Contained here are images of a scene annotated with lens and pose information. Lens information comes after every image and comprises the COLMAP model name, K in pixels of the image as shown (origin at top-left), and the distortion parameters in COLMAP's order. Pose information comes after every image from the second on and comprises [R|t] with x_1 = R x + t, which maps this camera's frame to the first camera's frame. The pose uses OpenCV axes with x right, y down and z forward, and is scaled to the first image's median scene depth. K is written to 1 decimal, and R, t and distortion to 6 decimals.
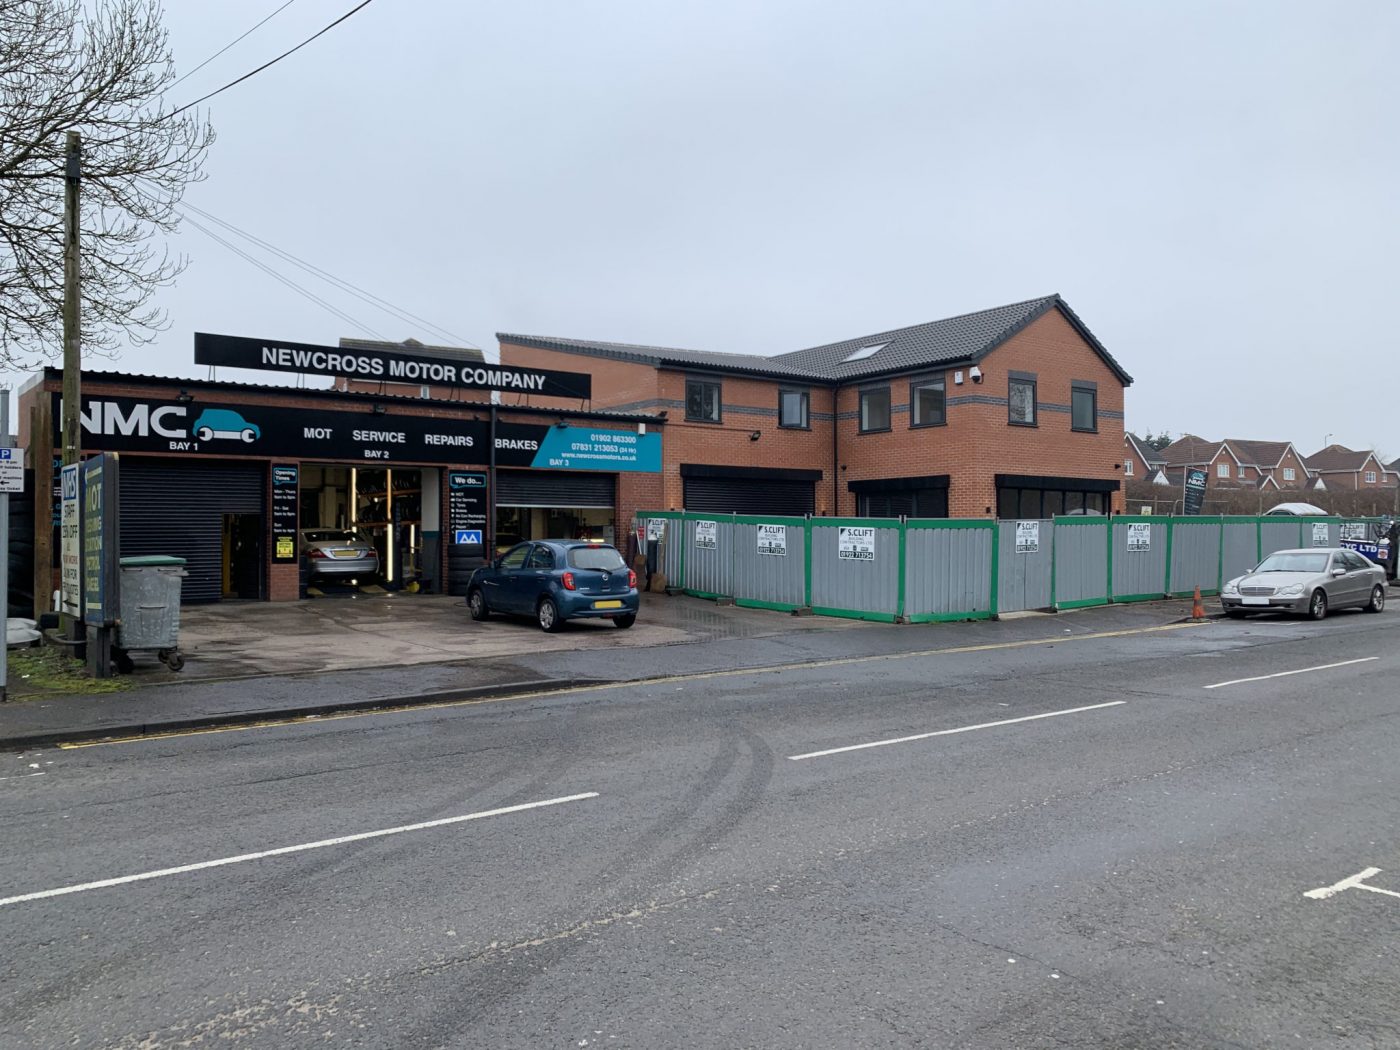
lens RADIAL K [[1067.5, 0, 697.9], [0, 1067.5, 529.5], [0, 0, 1]] dist [0.002712, -0.000124]
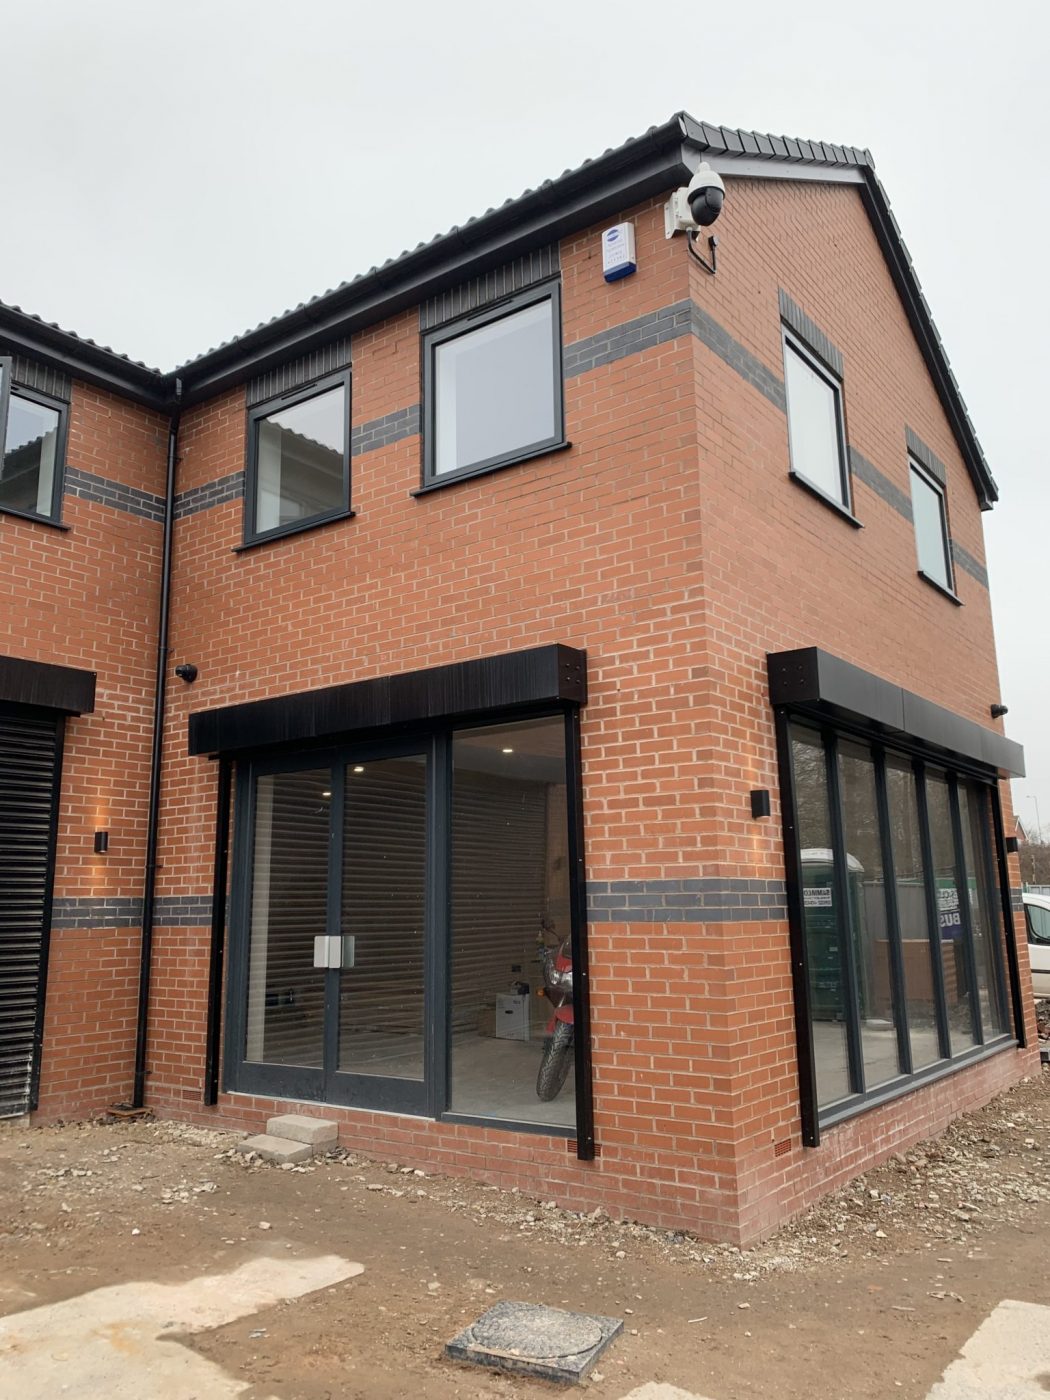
lens RADIAL K [[1067.5, 0, 523.1], [0, 1067.5, 696.0], [0, 0, 1]] dist [0.002712, -0.000124]
pose [[0.963099, 0.036727, 0.266631, 0.148658], [0.016102, 0.981010, -0.193287, 0.002827], [-0.268667, 0.190448, 0.944218, 0.725475]]
